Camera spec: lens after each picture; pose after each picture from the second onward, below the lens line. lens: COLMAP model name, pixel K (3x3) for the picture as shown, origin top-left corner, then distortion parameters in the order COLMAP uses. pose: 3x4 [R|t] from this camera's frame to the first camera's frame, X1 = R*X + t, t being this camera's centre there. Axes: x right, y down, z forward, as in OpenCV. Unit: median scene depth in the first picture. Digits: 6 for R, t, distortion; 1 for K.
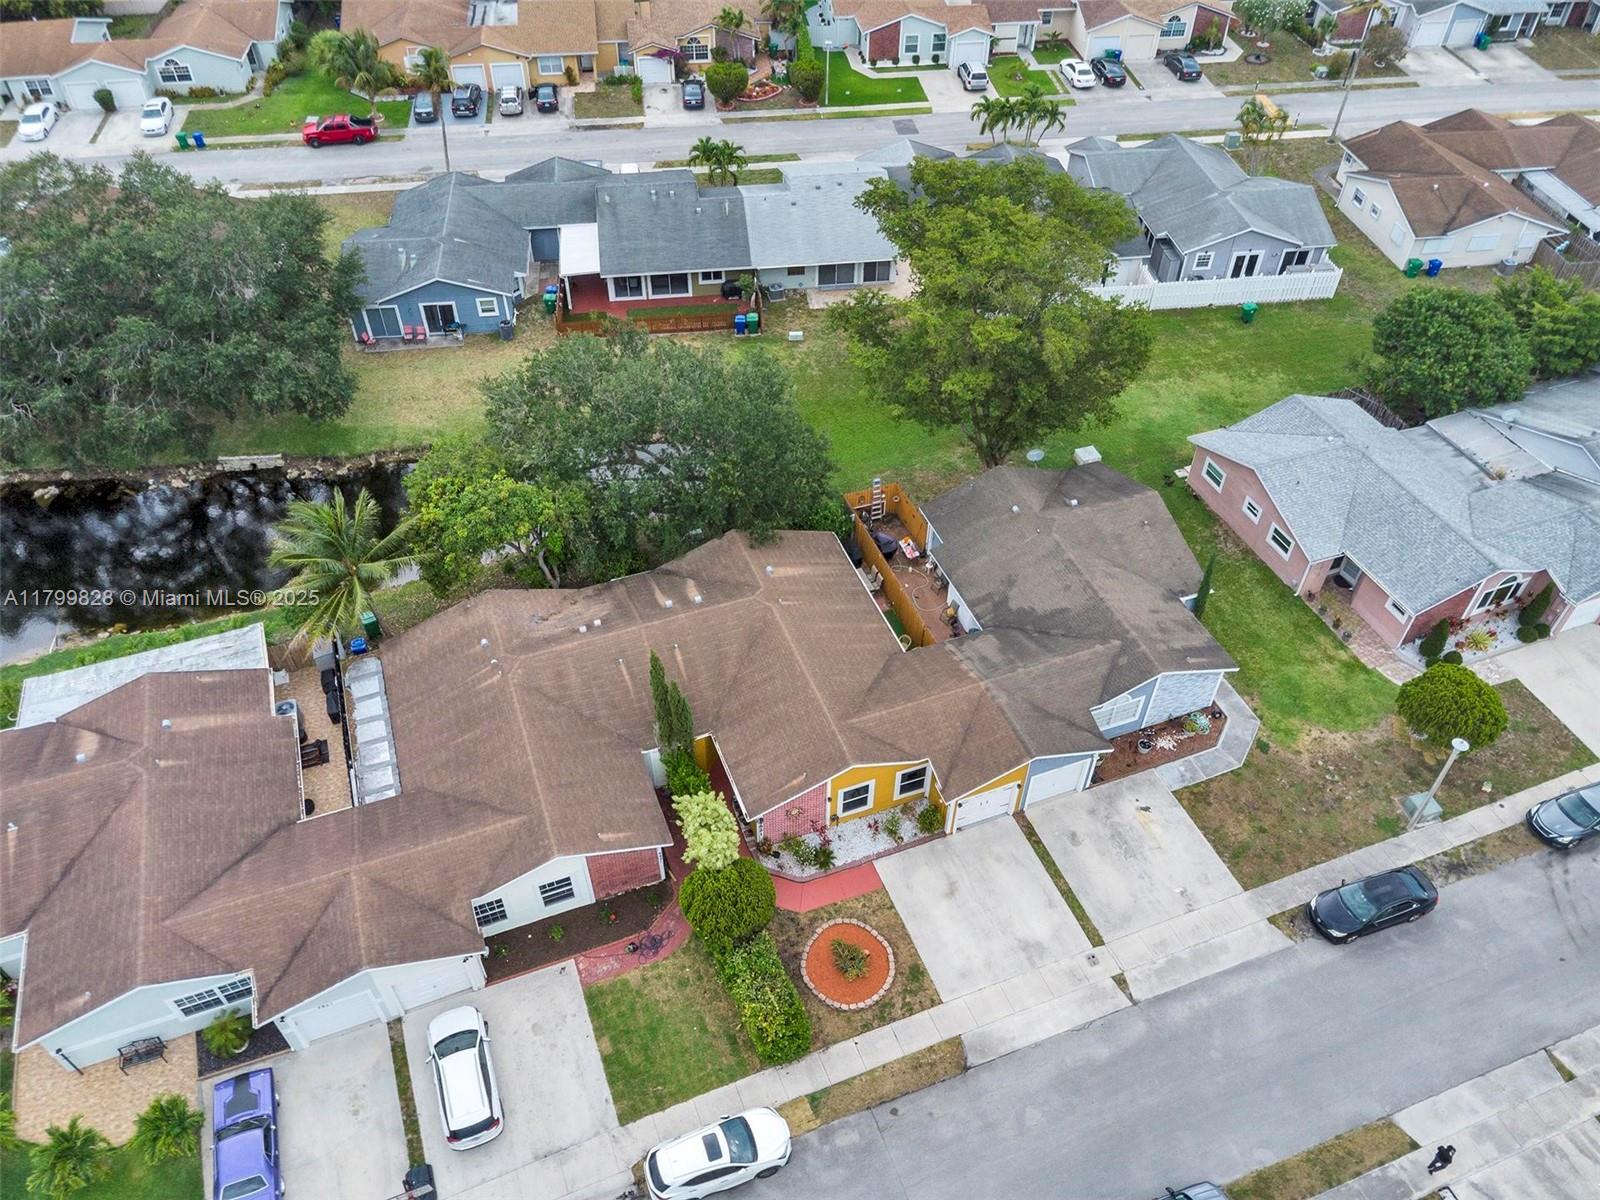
lens RADIAL K [[1161.4, 0, 791.6], [0, 1161.4, 600.0], [0, 0, 1]] dist [0.003753, -0.001400]
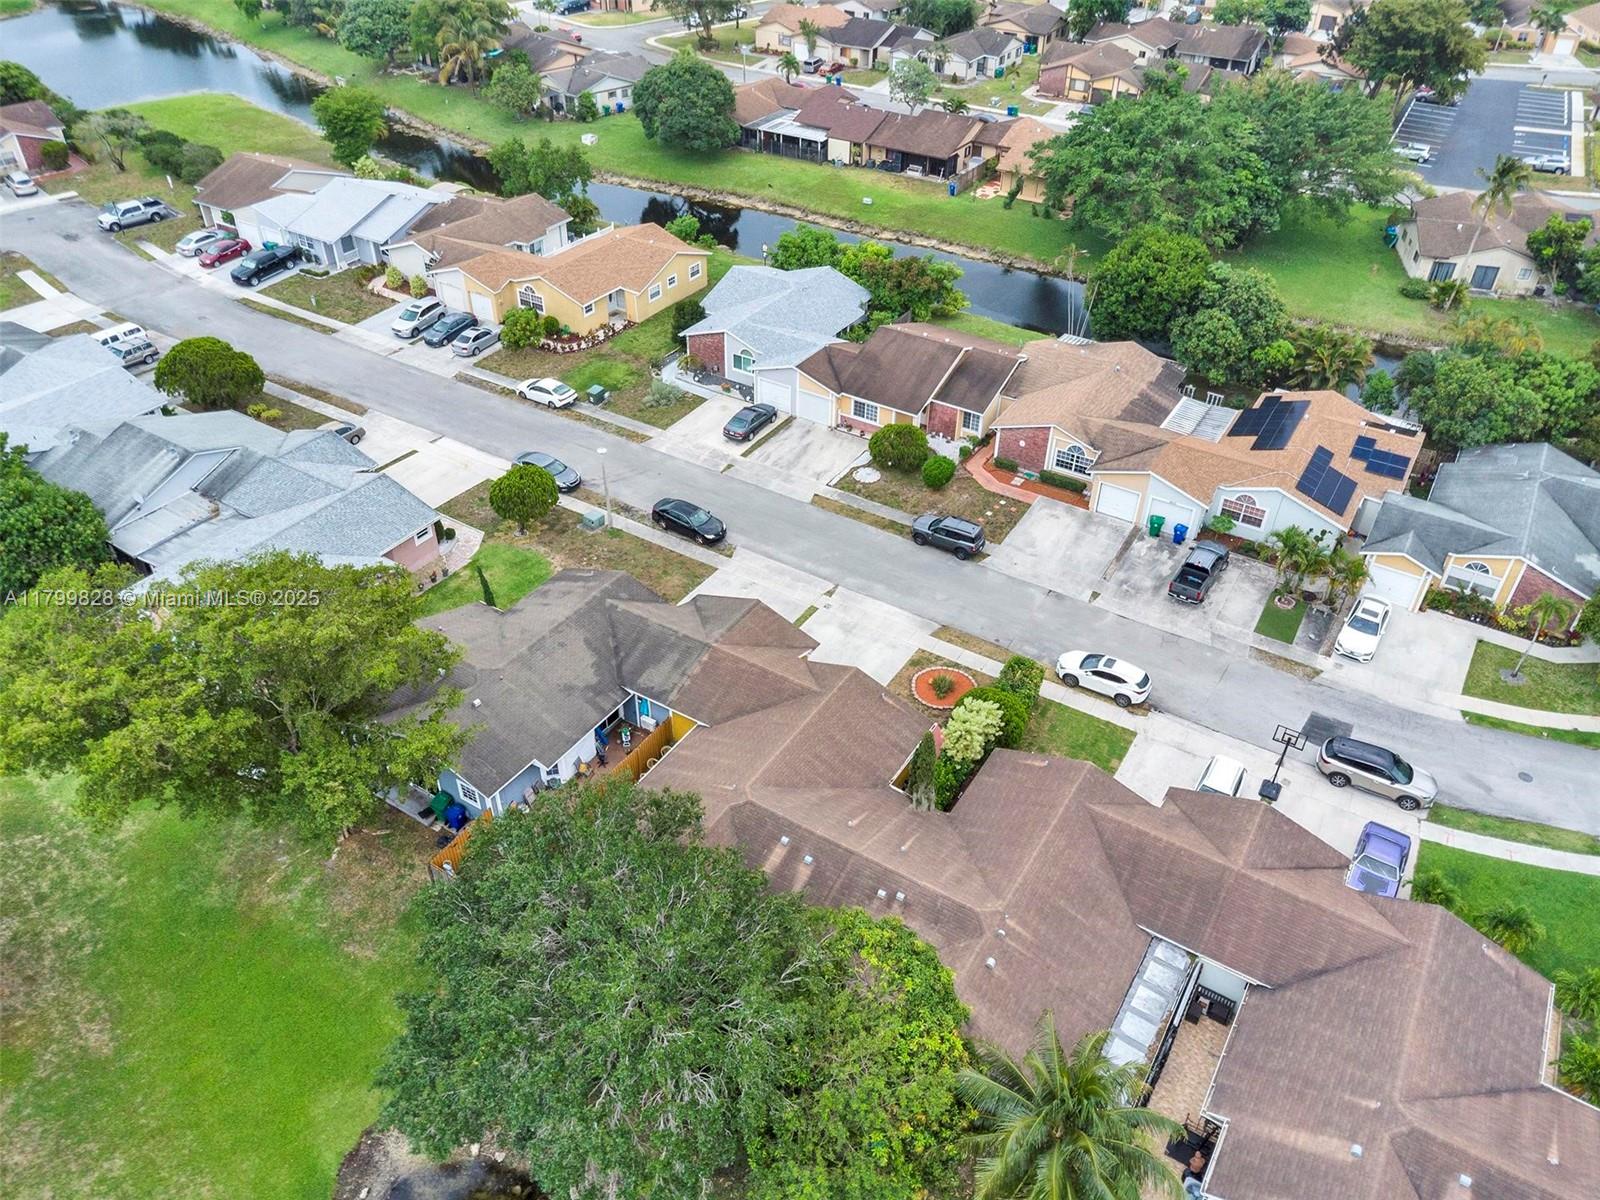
lens RADIAL K [[1161.4, 0, 791.6], [0, 1161.4, 600.0], [0, 0, 1]] dist [0.003753, -0.001400]
pose [[-0.603531, -0.493384, 0.626356, -0.641665], [0.550698, 0.310157, 0.774942, -0.871142], [-0.576613, 0.812635, 0.084516, 0.885091]]
